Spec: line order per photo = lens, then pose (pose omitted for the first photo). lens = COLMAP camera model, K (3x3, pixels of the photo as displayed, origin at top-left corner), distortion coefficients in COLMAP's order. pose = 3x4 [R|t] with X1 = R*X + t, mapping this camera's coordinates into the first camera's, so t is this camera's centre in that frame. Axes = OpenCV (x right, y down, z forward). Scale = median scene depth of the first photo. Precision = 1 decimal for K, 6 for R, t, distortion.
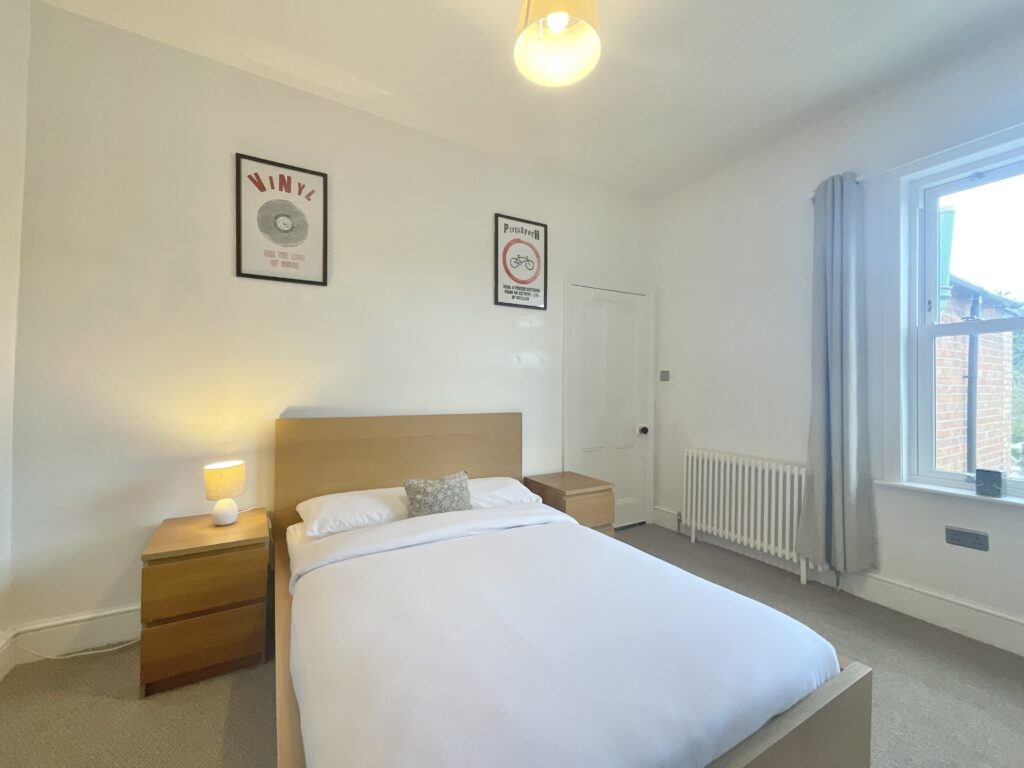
lens RADIAL K [[416.7, 0, 507.7], [0, 416.7, 389.2], [0, 0, 1]] dist [-0.001172, -0.000218]
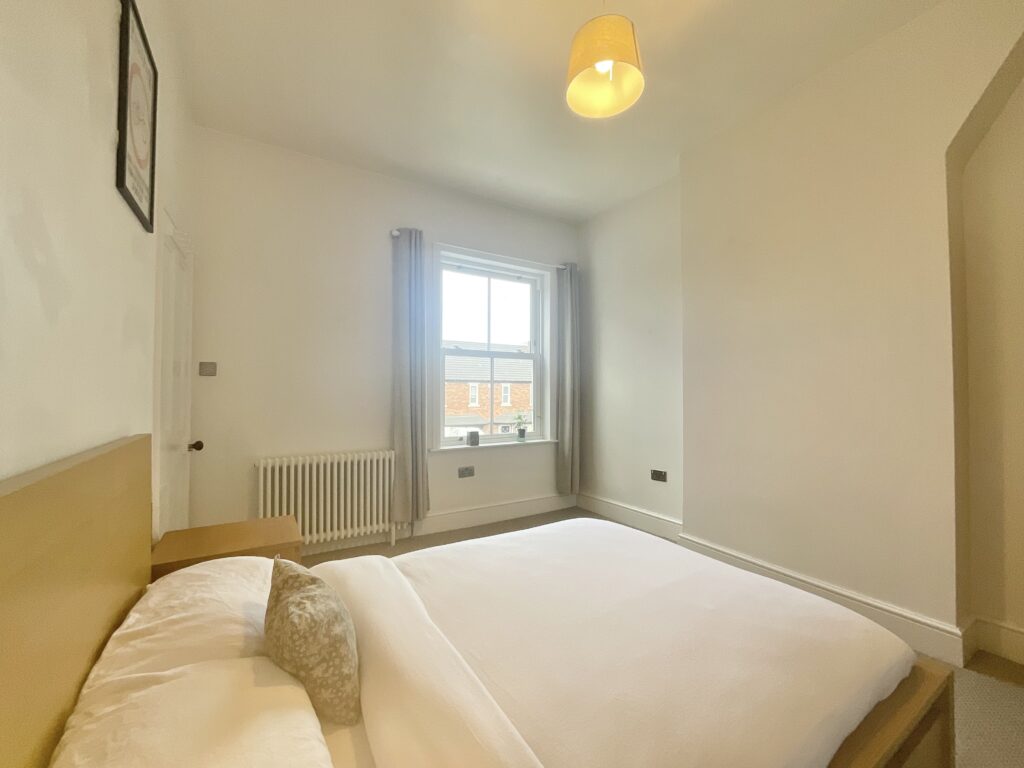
lens RADIAL K [[416.7, 0, 507.7], [0, 416.7, 389.2], [0, 0, 1]] dist [-0.001172, -0.000218]
pose [[-0.039221, -0.007640, 0.999201, -0.556970], [-0.005622, 0.999957, 0.007425, -0.007634], [-0.999215, -0.005327, -0.039262, 0.734844]]
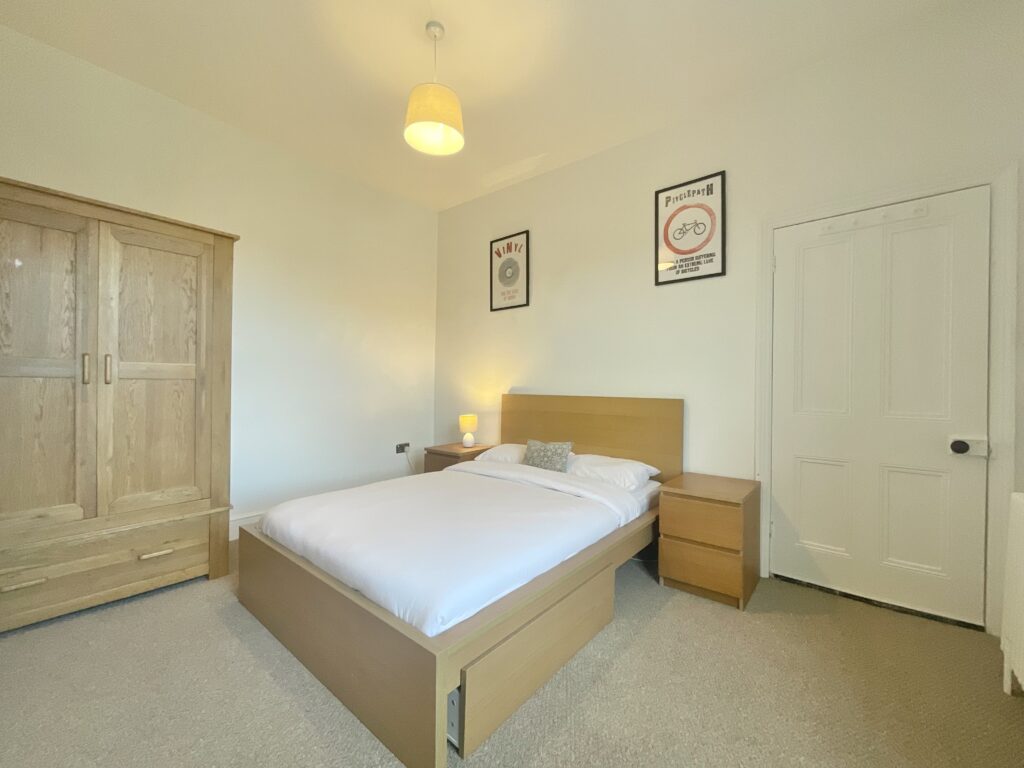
lens RADIAL K [[416.7, 0, 507.7], [0, 416.7, 389.2], [0, 0, 1]] dist [-0.001172, -0.000218]
pose [[0.344367, 0.008537, -0.938796, 0.929143], [-0.007886, 0.999950, 0.006200, 0.040522], [0.938802, 0.005268, 0.344417, 0.421889]]
